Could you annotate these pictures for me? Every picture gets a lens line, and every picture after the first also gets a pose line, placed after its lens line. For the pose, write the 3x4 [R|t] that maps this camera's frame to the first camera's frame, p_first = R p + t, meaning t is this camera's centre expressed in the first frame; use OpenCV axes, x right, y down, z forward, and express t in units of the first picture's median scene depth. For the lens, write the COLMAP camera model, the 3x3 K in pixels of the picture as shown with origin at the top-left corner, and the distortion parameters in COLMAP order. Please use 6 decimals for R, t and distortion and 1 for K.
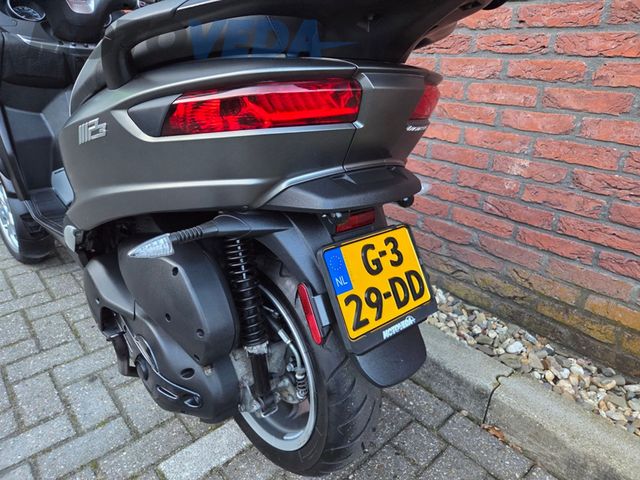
lens RADIAL K [[426.4, 0, 319.1], [0, 426.4, 241.6], [0, 0, 1]] dist [0.038633, -0.017979]
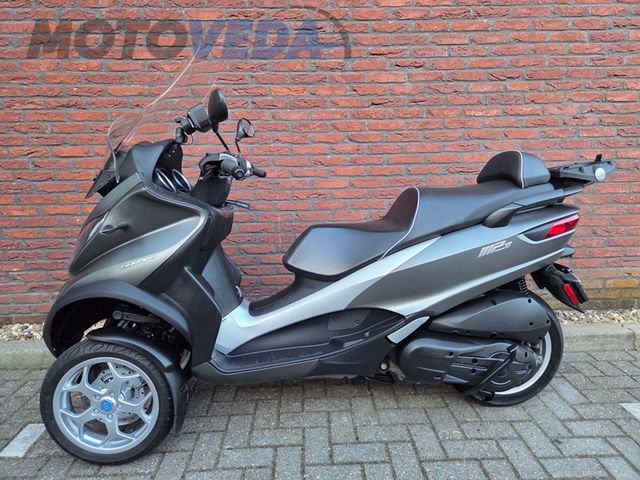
lens RADIAL K [[426.4, 0, 319.4], [0, 426.4, 238.9], [0, 0, 1]] dist [0.038633, -0.017979]
pose [[0.641221, -0.178462, 0.746315, -2.032240], [0.336518, 0.939467, -0.064482, -0.450728], [-0.689631, 0.292496, 0.662462, 0.500663]]
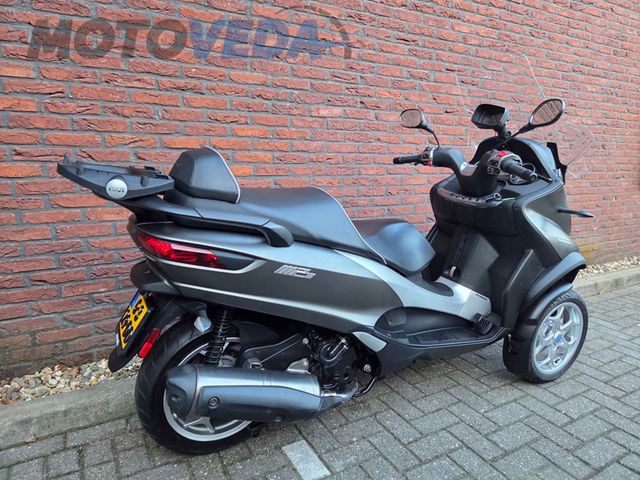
lens RADIAL K [[426.4, 0, 318.7], [0, 426.4, 240.7], [0, 0, 1]] dist [0.038633, -0.017979]
pose [[0.212504, -0.195542, 0.957395, -2.813695], [0.393030, 0.914130, 0.099468, -0.967213], [-0.894634, 0.355148, 0.271110, 1.742995]]
